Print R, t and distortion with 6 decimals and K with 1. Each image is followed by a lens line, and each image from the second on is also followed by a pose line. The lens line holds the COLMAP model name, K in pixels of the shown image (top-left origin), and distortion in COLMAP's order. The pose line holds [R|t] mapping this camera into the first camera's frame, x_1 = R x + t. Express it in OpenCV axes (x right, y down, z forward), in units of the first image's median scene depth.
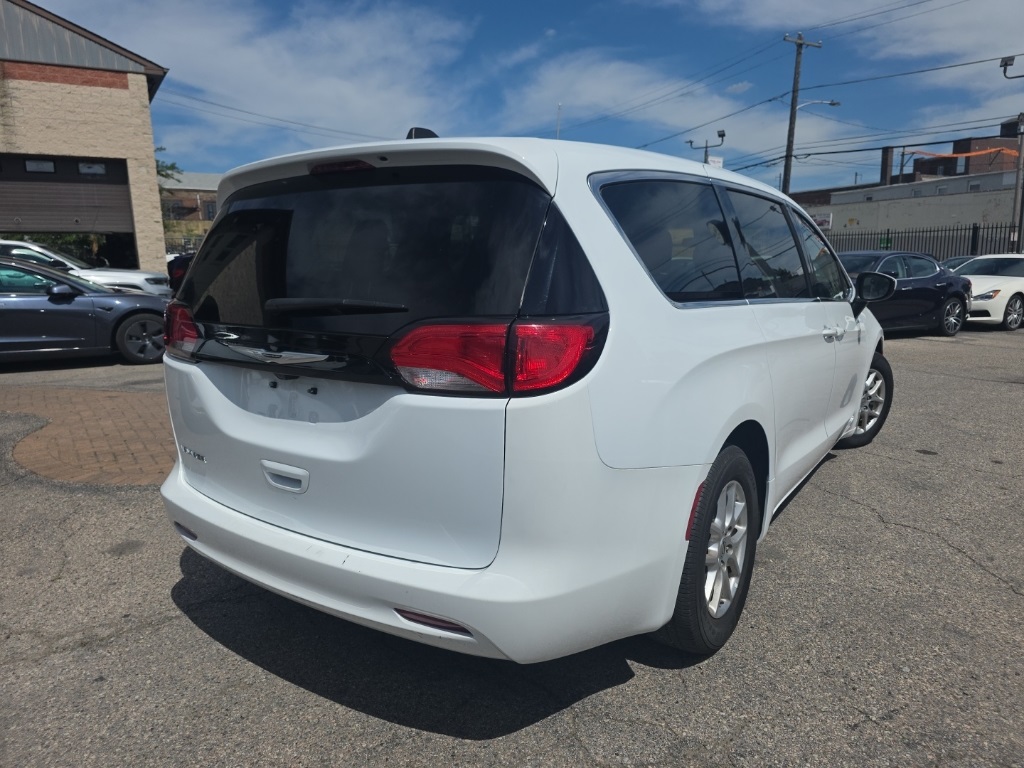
lens RADIAL K [[695.8, 0, 517.9], [0, 695.8, 388.5], [0, 0, 1]] dist [0.034469, -0.032019]
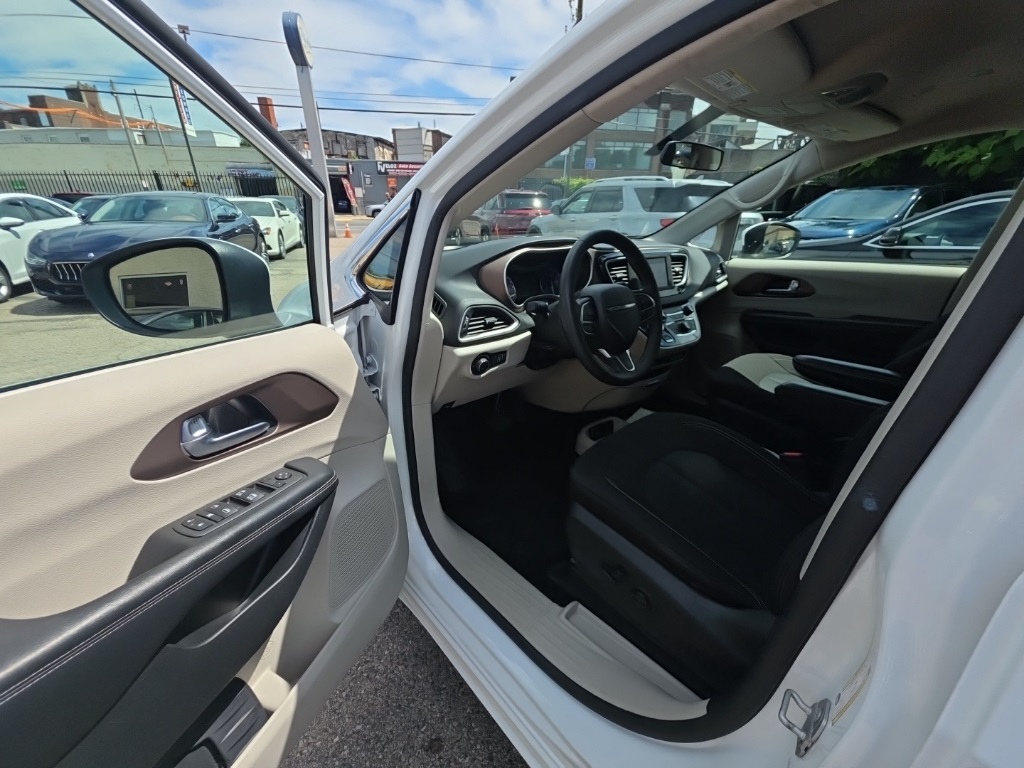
lens RADIAL K [[412.5, 0, 511.3], [0, 412.5, 389.0], [0, 0, 1]] dist [0.008446, -0.006263]
pose [[0.226855, -0.390261, 0.892319, -0.006921], [0.163777, 0.918445, 0.360050, -0.026549], [-0.960059, 0.064462, 0.272269, 0.147424]]
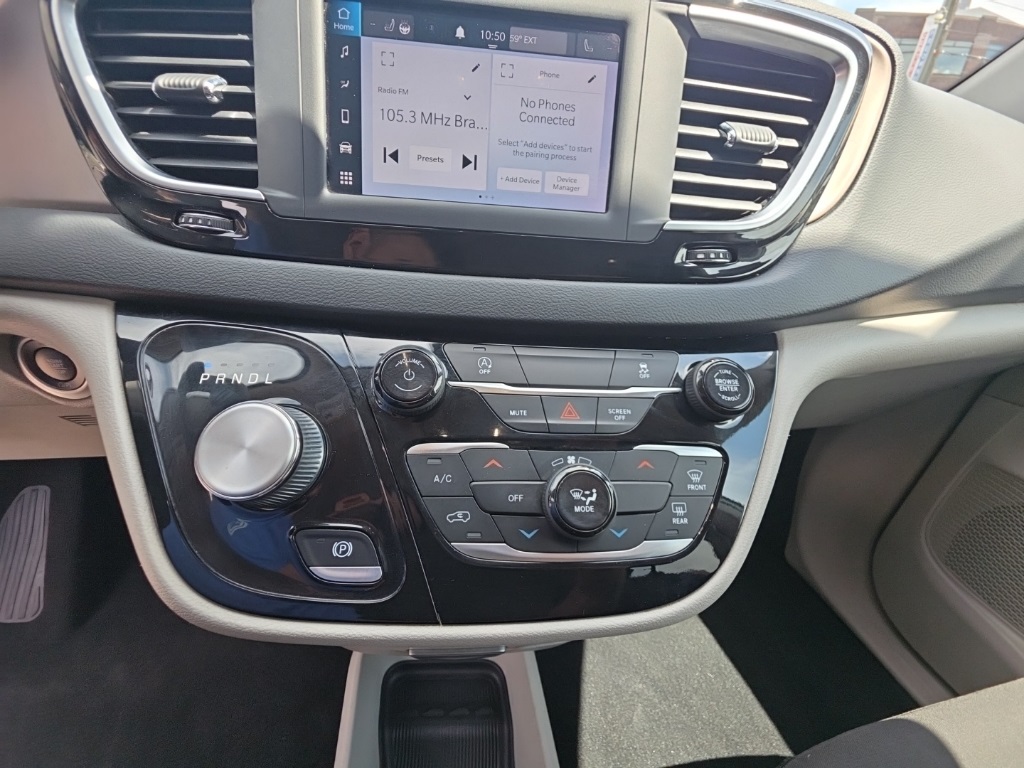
lens RADIAL K [[412.5, 0, 515.9], [0, 412.5, 392.8], [0, 0, 1]] dist [0.008446, -0.006263]
pose [[0.712448, -0.297421, 0.635578, 0.033972], [0.061500, 0.928715, 0.365658, -0.017918], [-0.699025, -0.221424, 0.679952, 0.138150]]
